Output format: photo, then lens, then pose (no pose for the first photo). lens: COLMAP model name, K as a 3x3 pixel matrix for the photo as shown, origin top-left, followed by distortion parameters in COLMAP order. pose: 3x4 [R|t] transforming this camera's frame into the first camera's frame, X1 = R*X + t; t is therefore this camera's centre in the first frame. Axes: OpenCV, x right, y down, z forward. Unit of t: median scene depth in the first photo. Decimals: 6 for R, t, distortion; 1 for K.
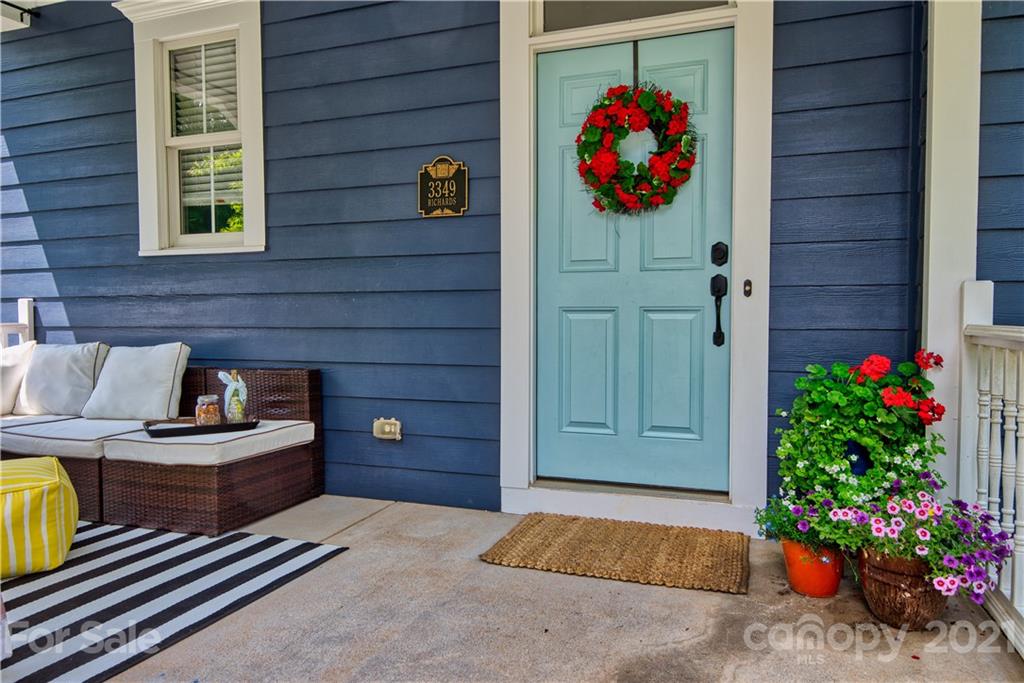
lens RADIAL K [[714.9, 0, 511.1], [0, 714.9, 342.4], [0, 0, 1]] dist [0.001807, -0.005341]
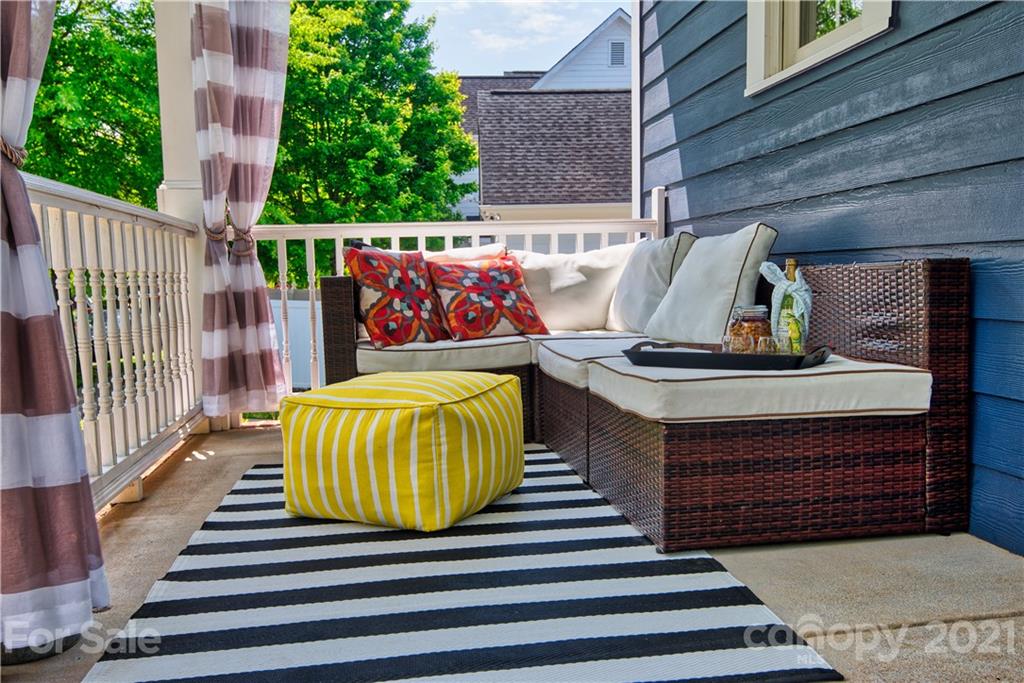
lens RADIAL K [[834.4, 0, 510.5], [0, 834.4, 348.1], [0, 0, 1]] dist [0.006398, 0.004302]
pose [[0.493816, 0.071588, -0.866615, 0.060834], [-0.017926, 0.997232, 0.072164, 0.069717], [0.869382, -0.020101, 0.493732, 0.558521]]
